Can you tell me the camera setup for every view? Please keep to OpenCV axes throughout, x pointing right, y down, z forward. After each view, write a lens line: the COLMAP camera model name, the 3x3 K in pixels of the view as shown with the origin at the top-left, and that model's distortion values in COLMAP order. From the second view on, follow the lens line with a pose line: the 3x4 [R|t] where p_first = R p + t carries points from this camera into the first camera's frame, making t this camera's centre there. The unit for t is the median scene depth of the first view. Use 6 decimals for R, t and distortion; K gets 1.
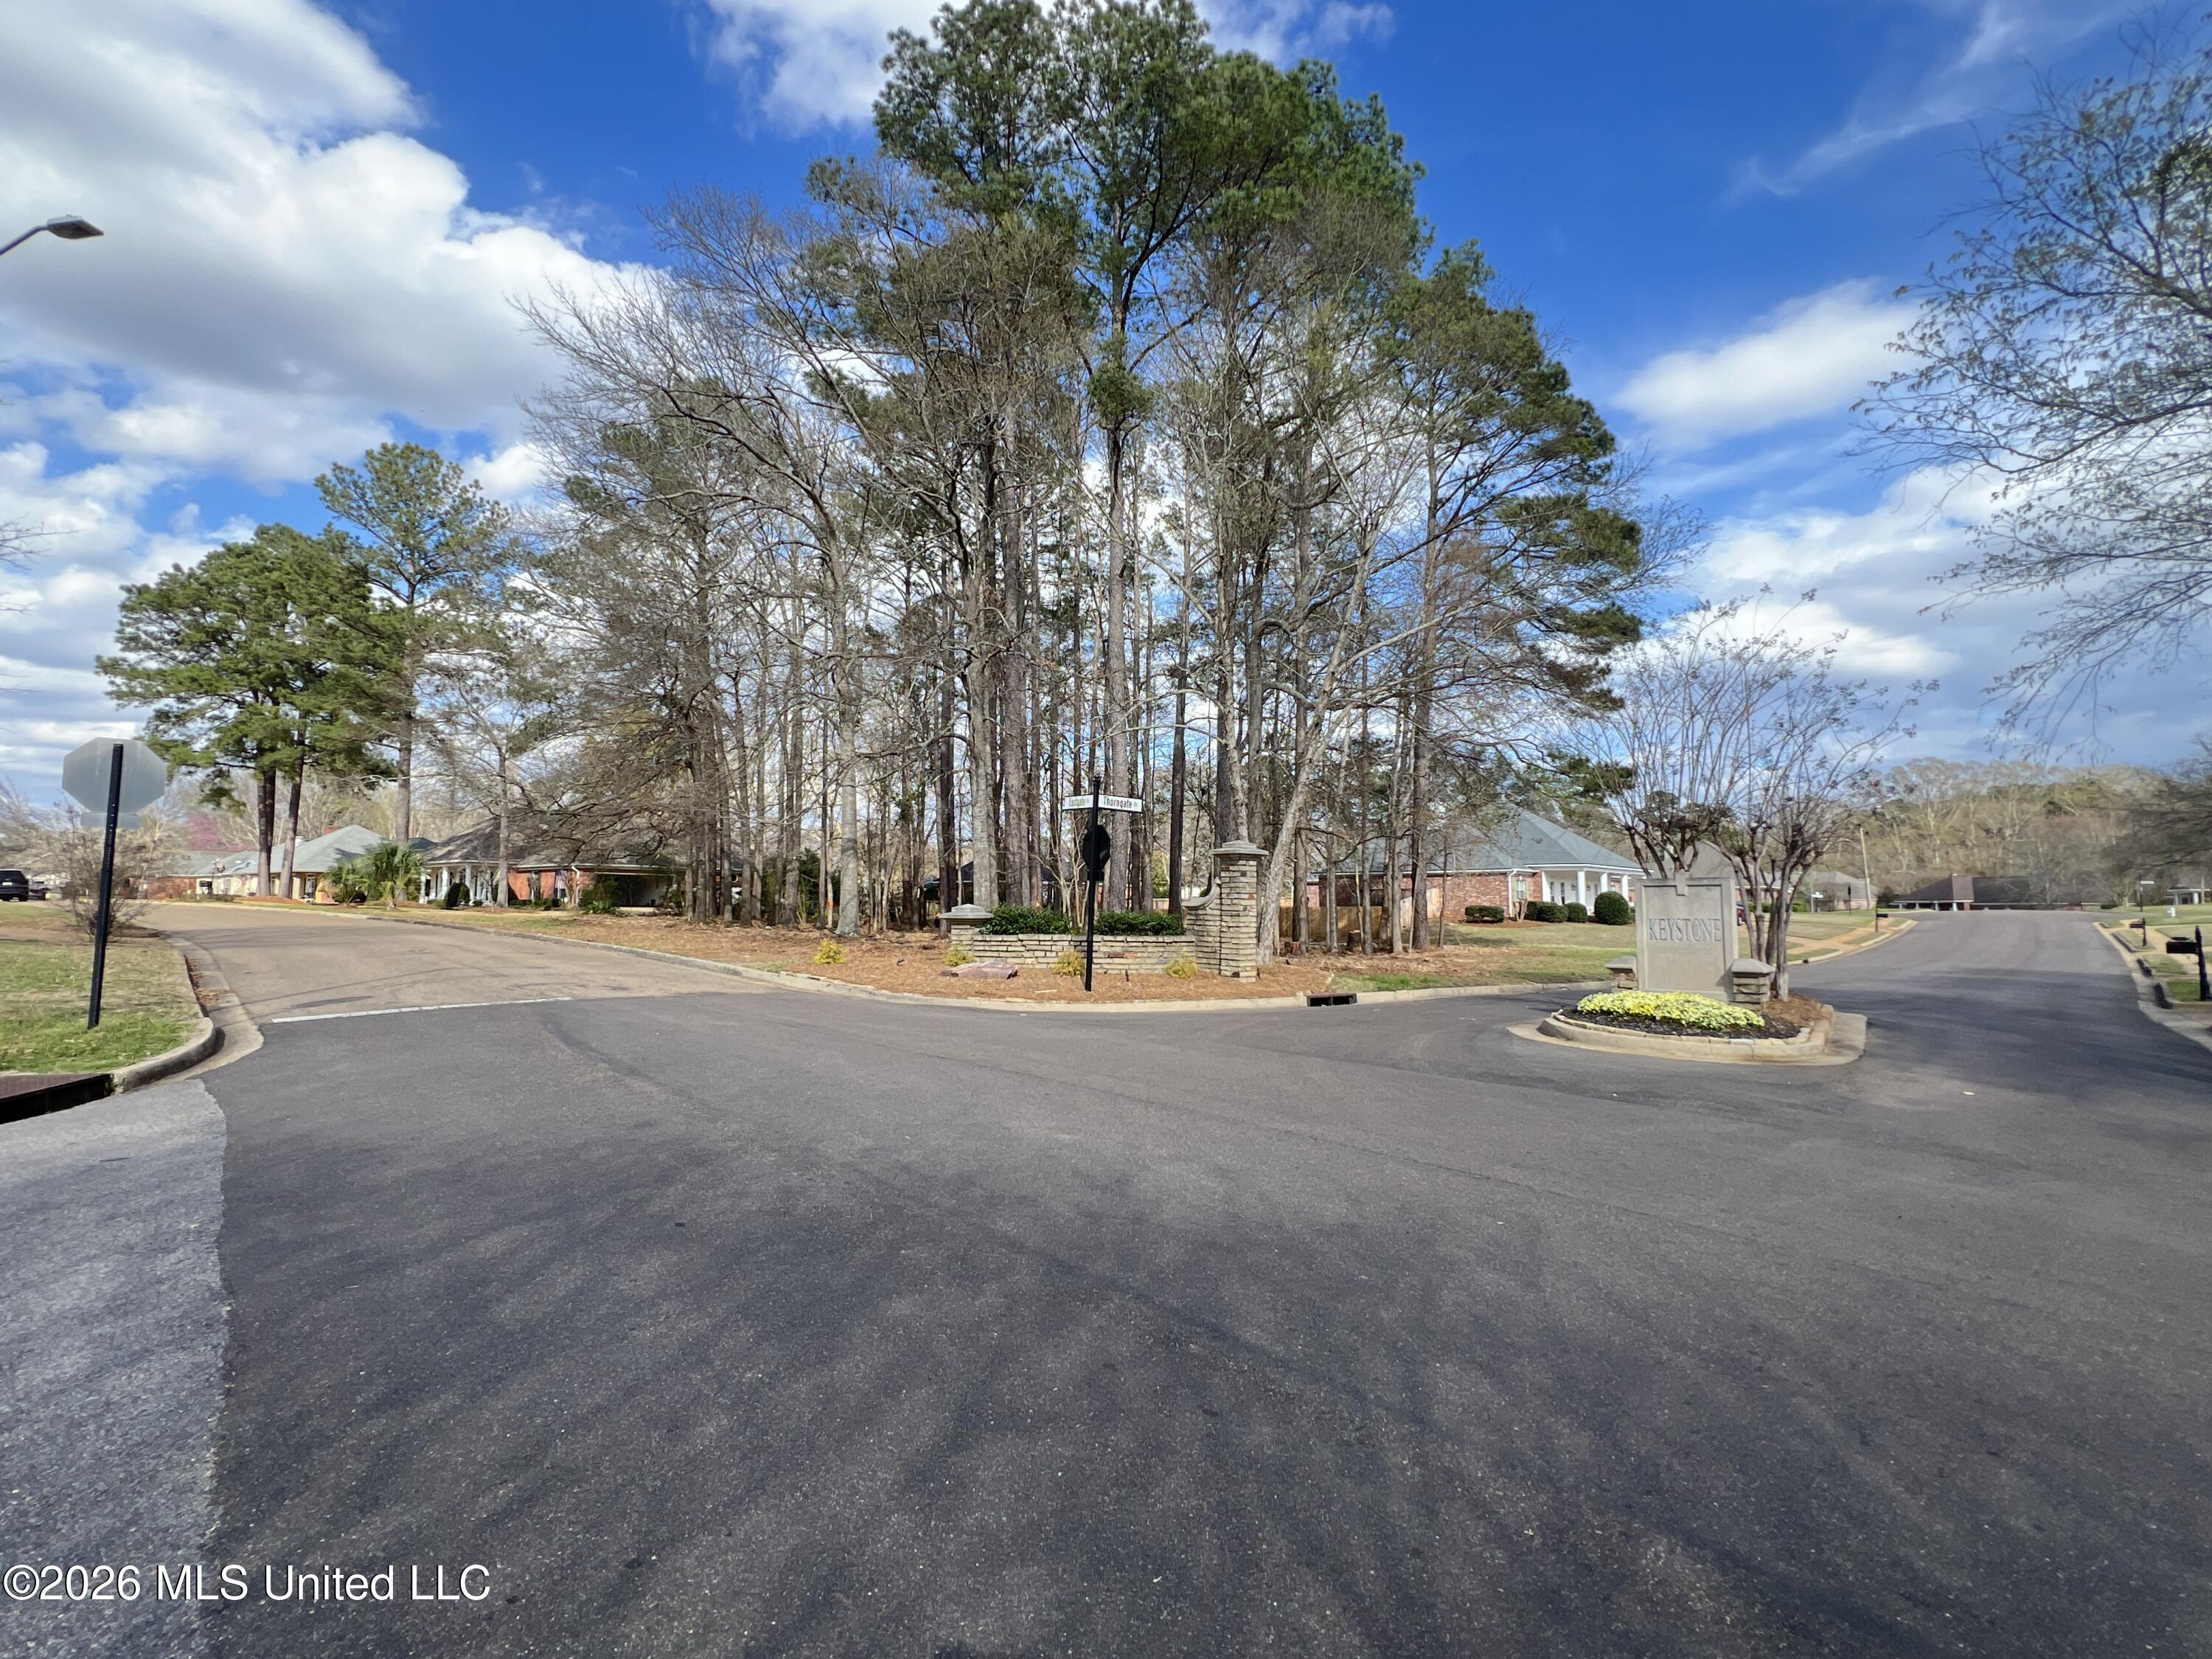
lens RADIAL K [[1054.2, 0, 1106.0], [0, 1054.2, 829.5], [0, 0, 1]] dist [-0.002027, -0.000332]
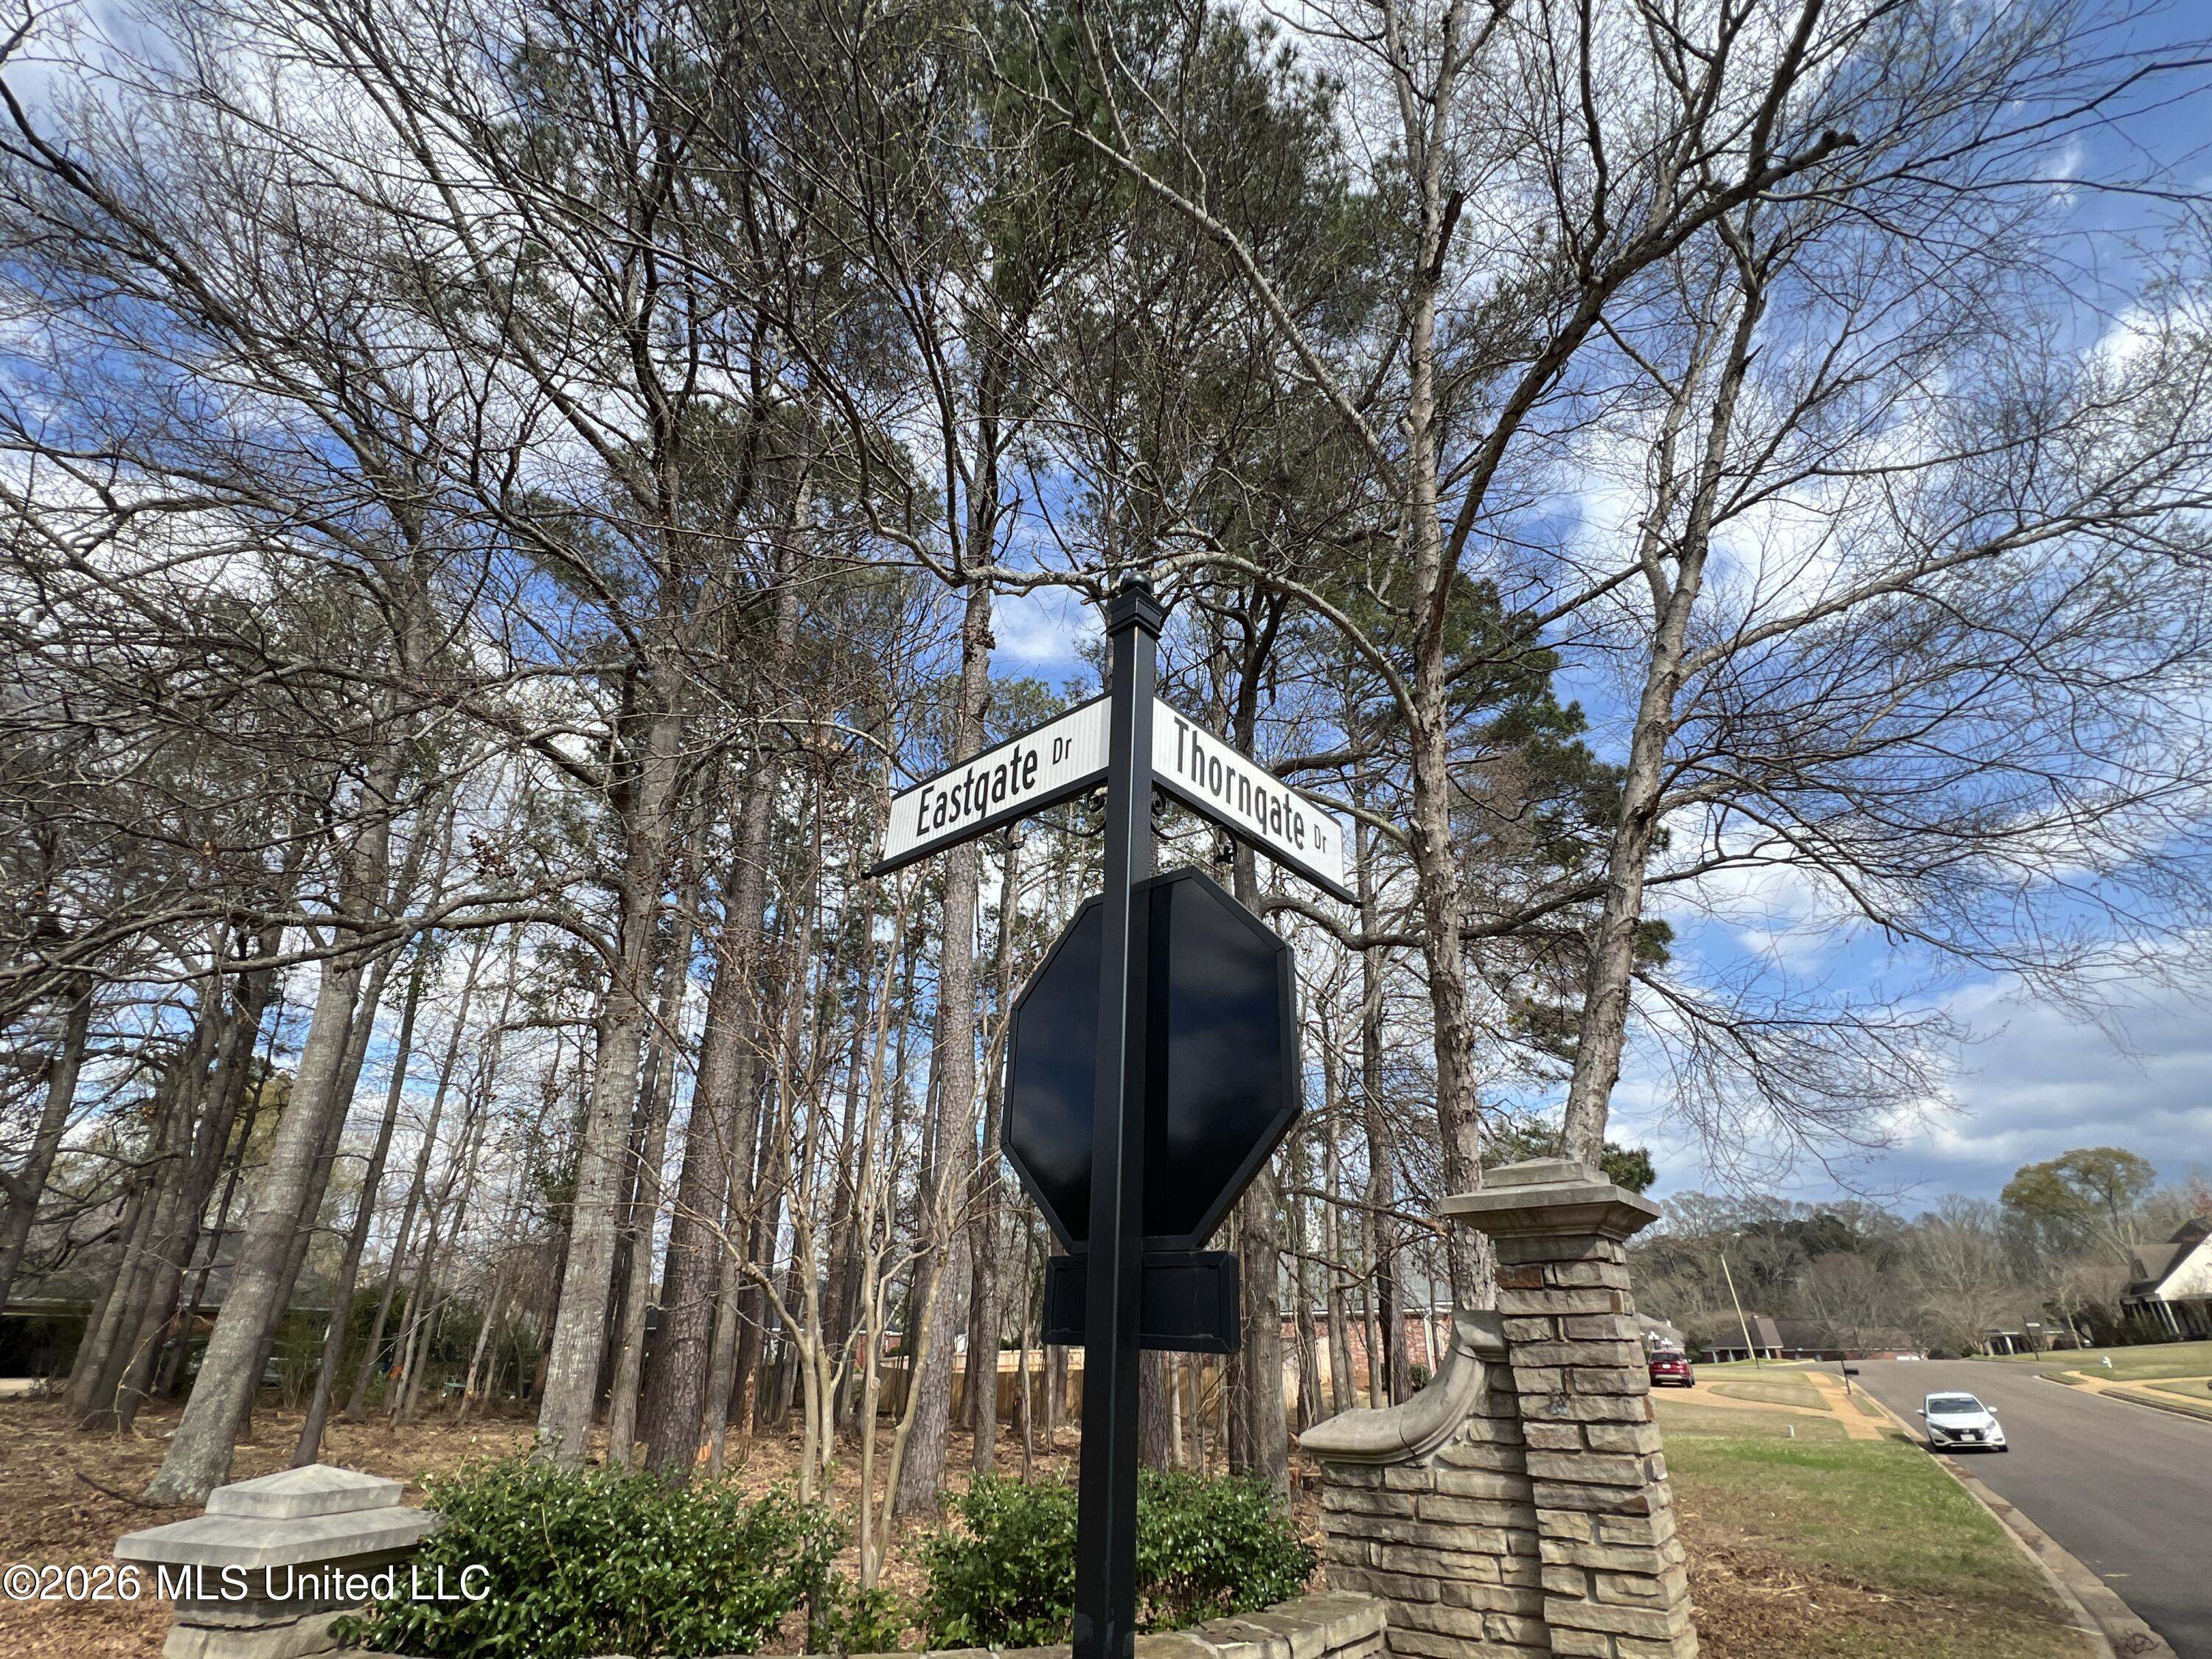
lens RADIAL K [[1054.2, 0, 1106.0], [0, 1054.2, 829.5], [0, 0, 1]] dist [-0.002027, -0.000332]
pose [[0.977257, 0.088814, 0.192563, -0.010212], [-0.008680, 0.924062, -0.382145, 0.011603], [-0.211880, 0.371782, 0.903817, 0.248068]]
